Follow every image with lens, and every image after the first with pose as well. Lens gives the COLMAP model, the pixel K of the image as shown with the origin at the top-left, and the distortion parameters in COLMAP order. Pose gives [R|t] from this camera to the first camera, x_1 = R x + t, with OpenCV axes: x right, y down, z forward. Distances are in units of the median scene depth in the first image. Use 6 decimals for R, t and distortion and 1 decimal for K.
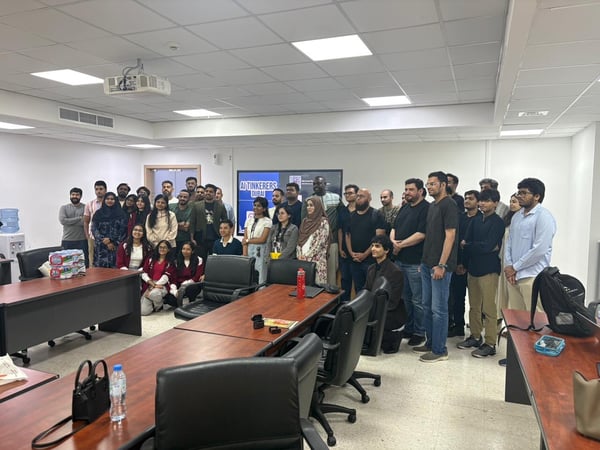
lens RADIAL K [[458.4, 0, 282.5], [0, 458.4, 237.7], [0, 0, 1]] dist [0.039005, -0.040343]
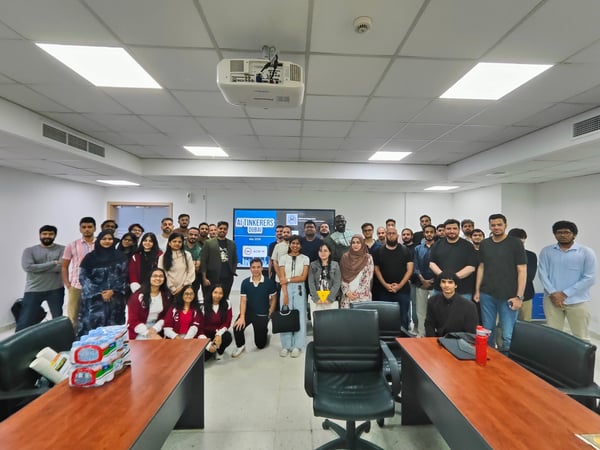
lens RADIAL K [[287.8, 0, 307.2], [0, 287.8, 225.6], [0, 0, 1]] dist [-0.006376, 0.005930]
pose [[0.905593, -0.002725, 0.424139, -0.270280], [0.042481, 0.995534, -0.084306, -0.049431], [-0.422015, 0.094365, 0.901665, 0.374384]]
